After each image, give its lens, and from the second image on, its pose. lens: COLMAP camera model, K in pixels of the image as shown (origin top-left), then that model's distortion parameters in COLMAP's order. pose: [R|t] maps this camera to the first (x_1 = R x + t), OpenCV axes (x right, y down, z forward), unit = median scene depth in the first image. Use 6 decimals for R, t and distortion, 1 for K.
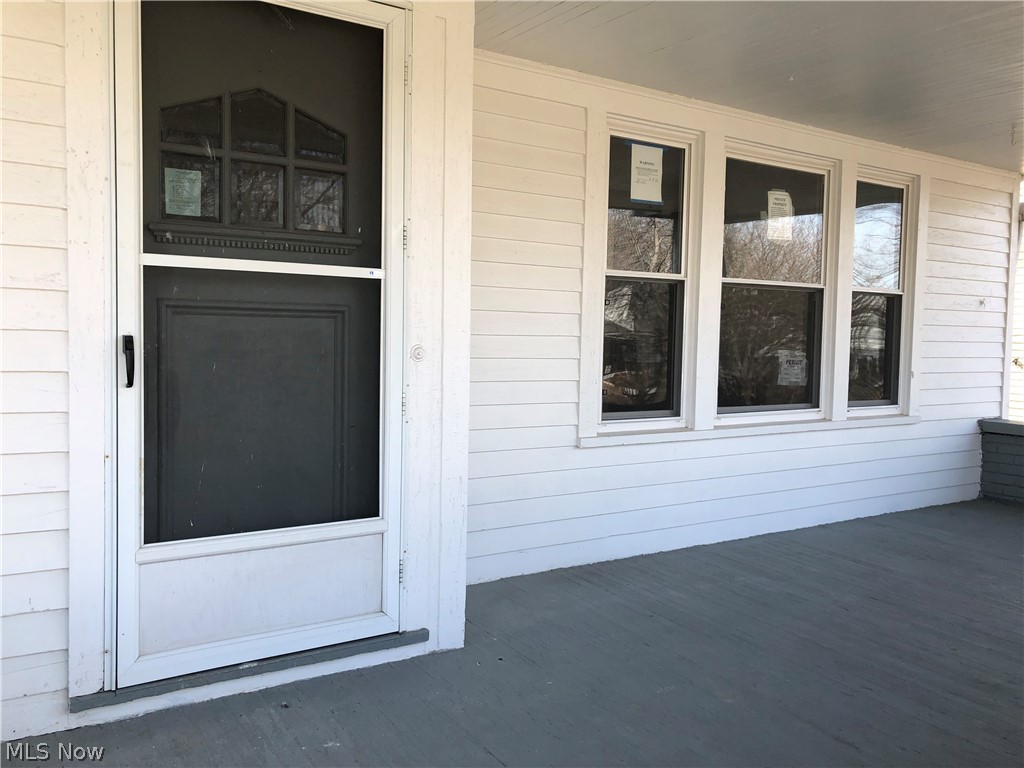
lens RADIAL K [[844.4, 0, 509.1], [0, 844.4, 383.2], [0, 0, 1]] dist [0.013562, 0.005466]
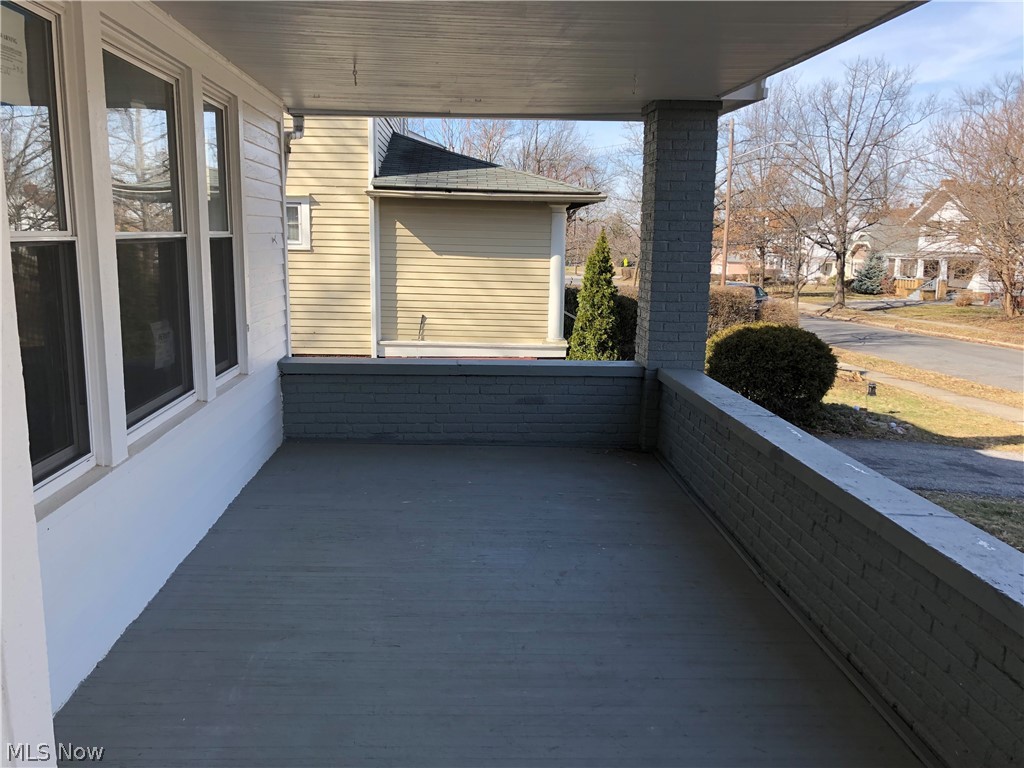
lens RADIAL K [[844.4, 0, 510.8], [0, 844.4, 381.0], [0, 0, 1]] dist [0.013562, 0.005466]
pose [[0.499036, -0.161379, 0.851422, -0.170078], [0.053080, 0.986355, 0.155843, -0.091763], [-0.864954, -0.032577, 0.500792, 0.371874]]
